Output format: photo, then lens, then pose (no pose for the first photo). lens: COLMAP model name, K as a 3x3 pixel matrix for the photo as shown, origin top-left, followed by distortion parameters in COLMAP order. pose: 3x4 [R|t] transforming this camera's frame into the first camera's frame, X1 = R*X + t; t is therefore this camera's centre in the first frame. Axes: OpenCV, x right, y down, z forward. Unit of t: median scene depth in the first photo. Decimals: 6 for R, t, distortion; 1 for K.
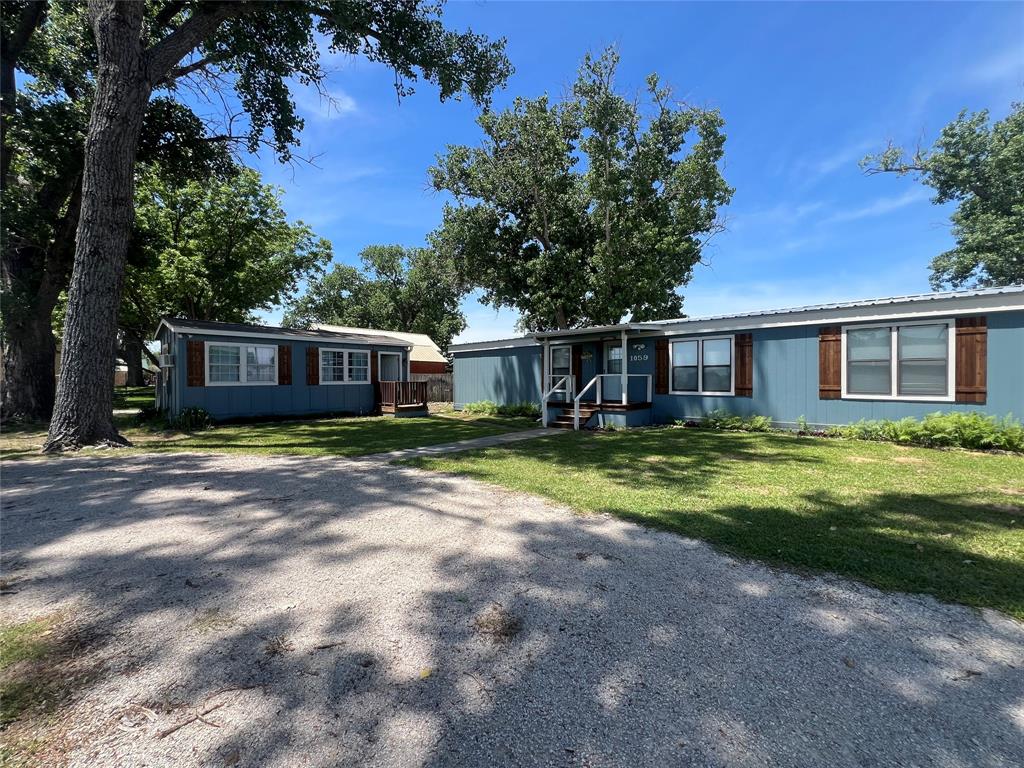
lens RADIAL K [[410.2, 0, 512.0], [0, 410.2, 384.0], [0, 0, 1]] dist [0.001287, 0.000146]
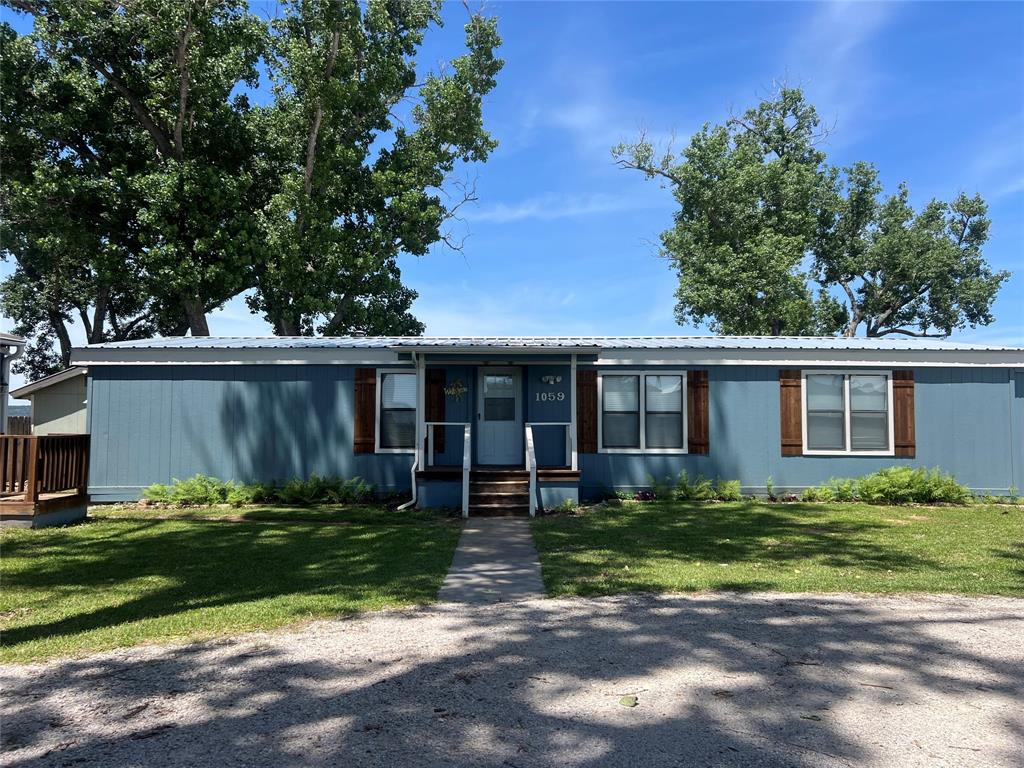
lens RADIAL K [[770.3, 0, 512.0], [0, 770.3, 384.0], [0, 0, 1]] dist [0.068802, -0.085573]
pose [[0.734177, 0.042376, 0.677634, -0.730118], [0.002639, 0.997865, -0.065262, -0.007662], [-0.678953, 0.049702, 0.732498, 0.227144]]
